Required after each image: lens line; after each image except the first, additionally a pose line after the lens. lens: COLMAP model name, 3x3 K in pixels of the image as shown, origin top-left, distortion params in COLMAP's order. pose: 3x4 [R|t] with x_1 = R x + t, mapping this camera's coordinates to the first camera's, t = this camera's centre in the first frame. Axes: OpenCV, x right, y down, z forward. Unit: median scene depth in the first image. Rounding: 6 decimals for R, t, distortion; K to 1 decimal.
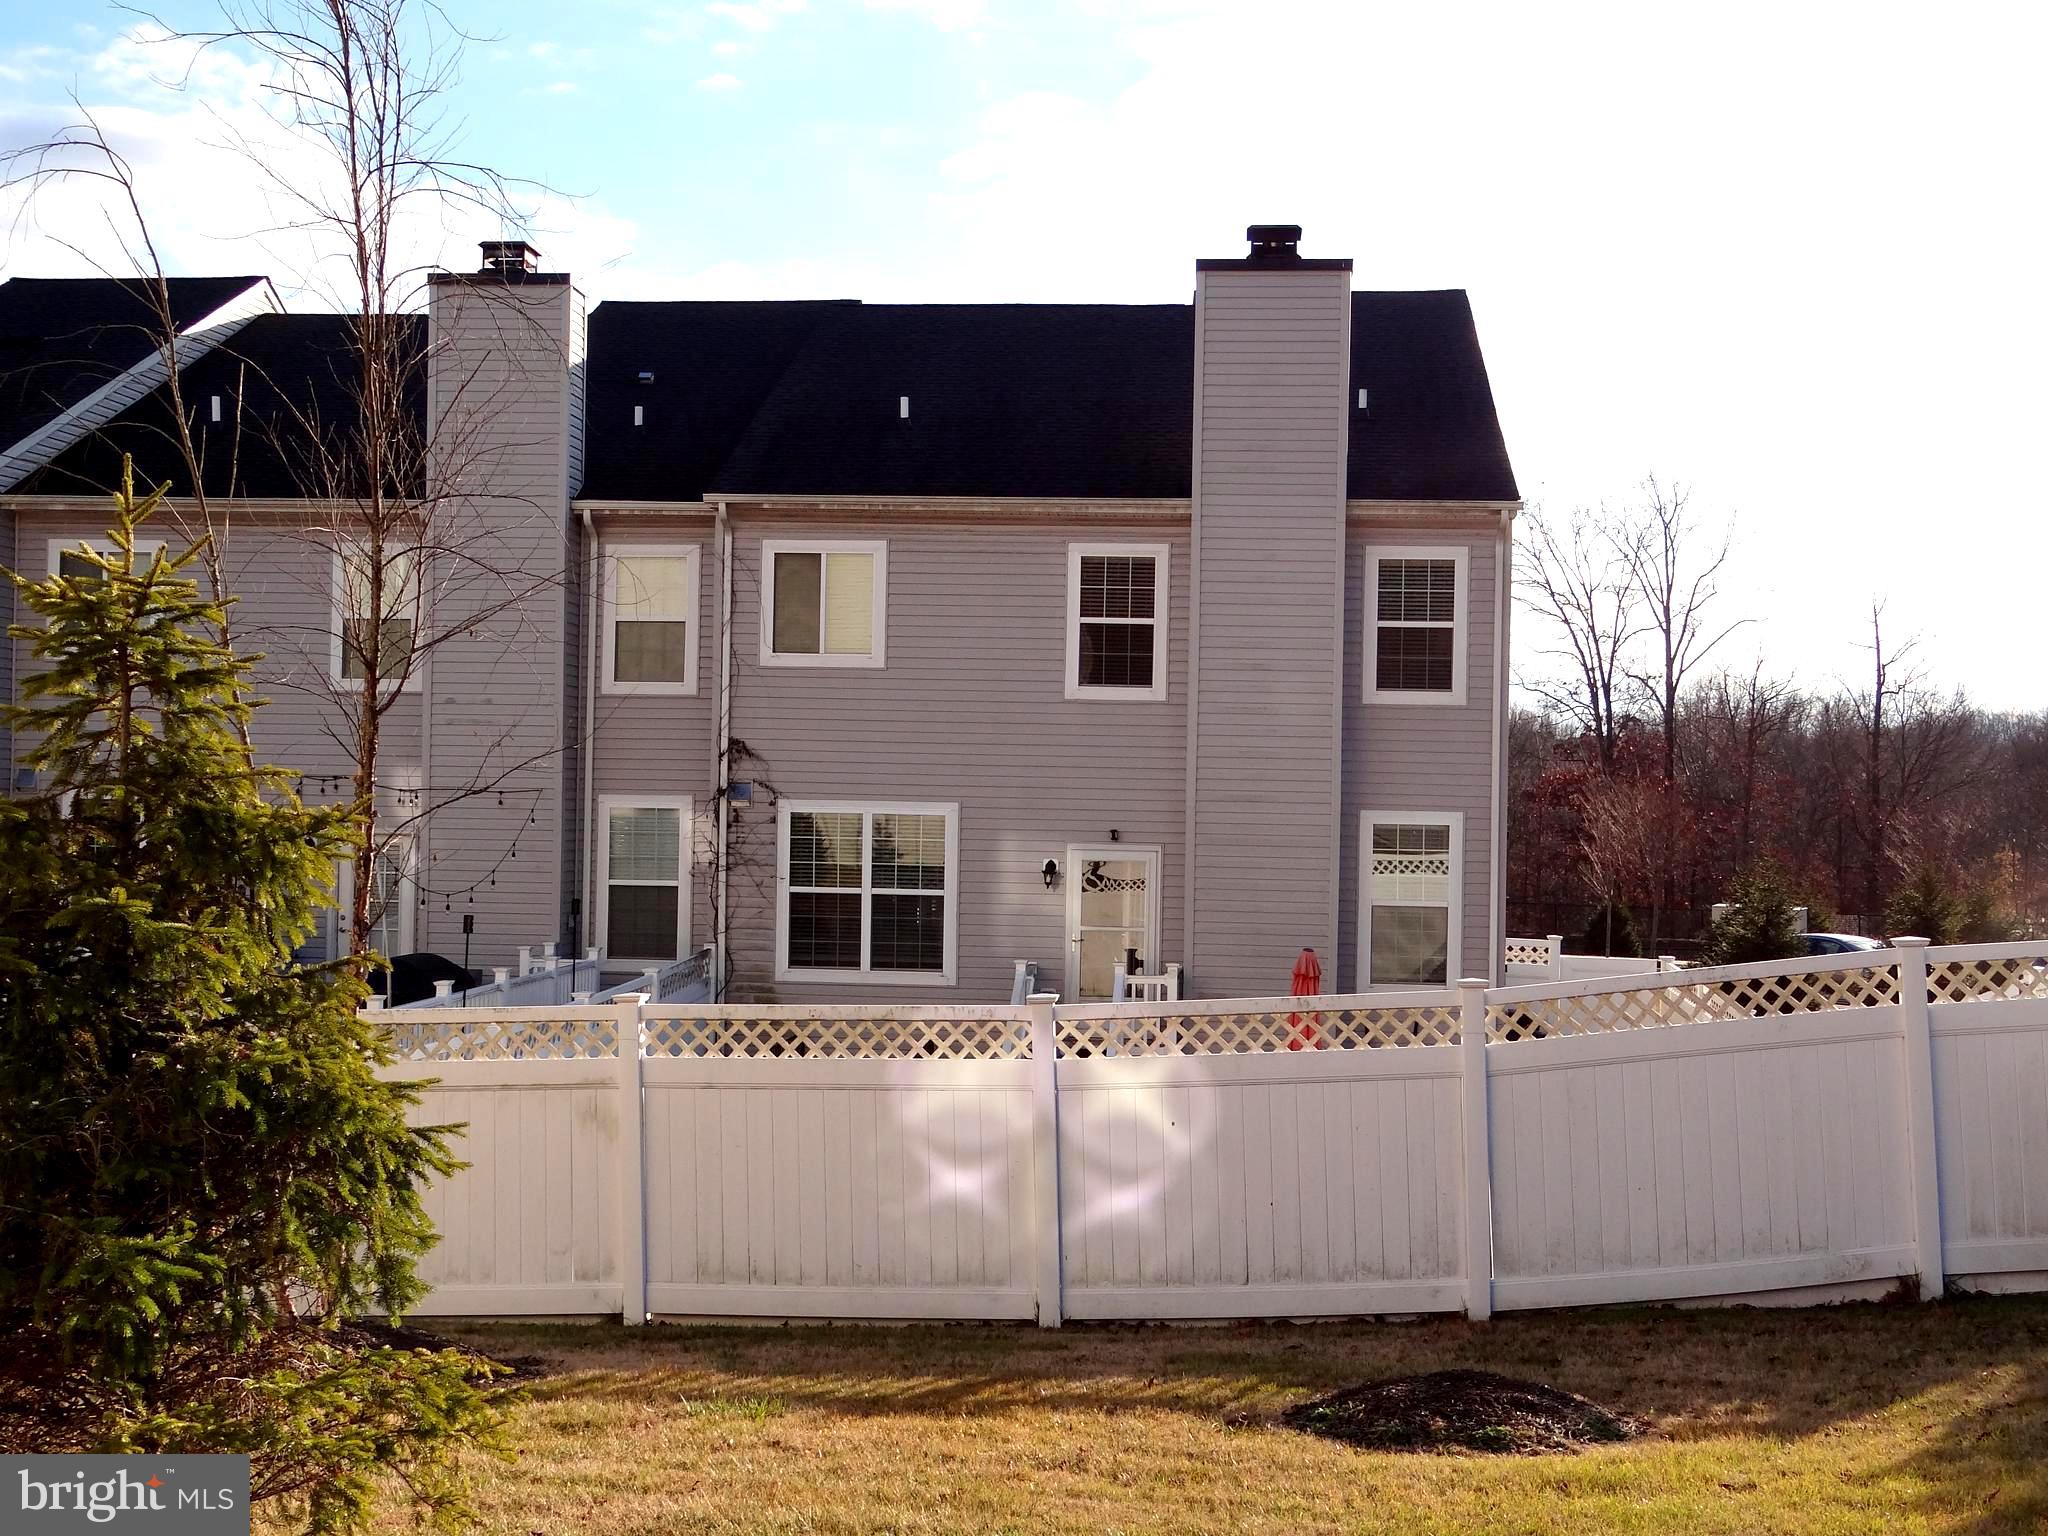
lens RADIAL K [[2330.2, 0, 1023.0], [0, 2330.2, 763.4], [0, 0, 1]] dist [0.050381, 0.000000]
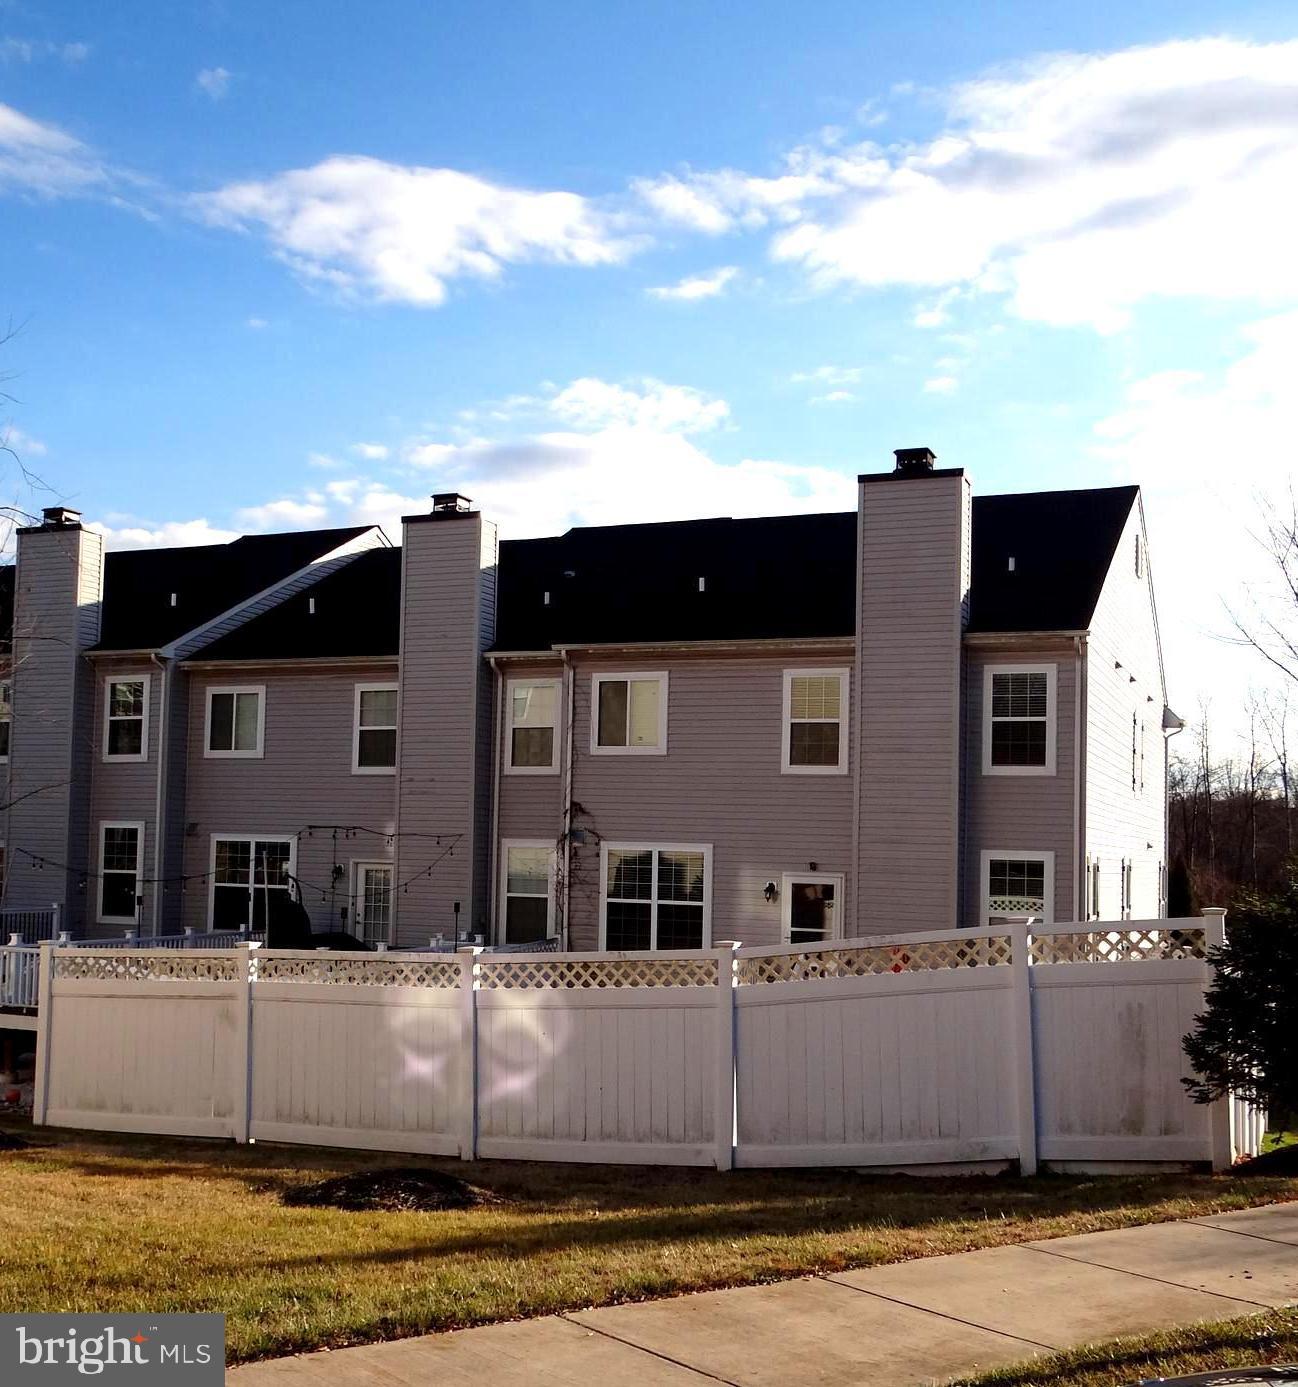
lens RADIAL K [[1577.5, 0, 621.4], [0, 1577.5, 767.8], [0, 0, 1]] dist [0.018911, 0.000000]
pose [[0.955082, -0.010775, -0.296147, 0.222569], [-0.002770, 0.998970, -0.045283, 0.014462], [0.296330, 0.044069, 0.954068, 0.010830]]
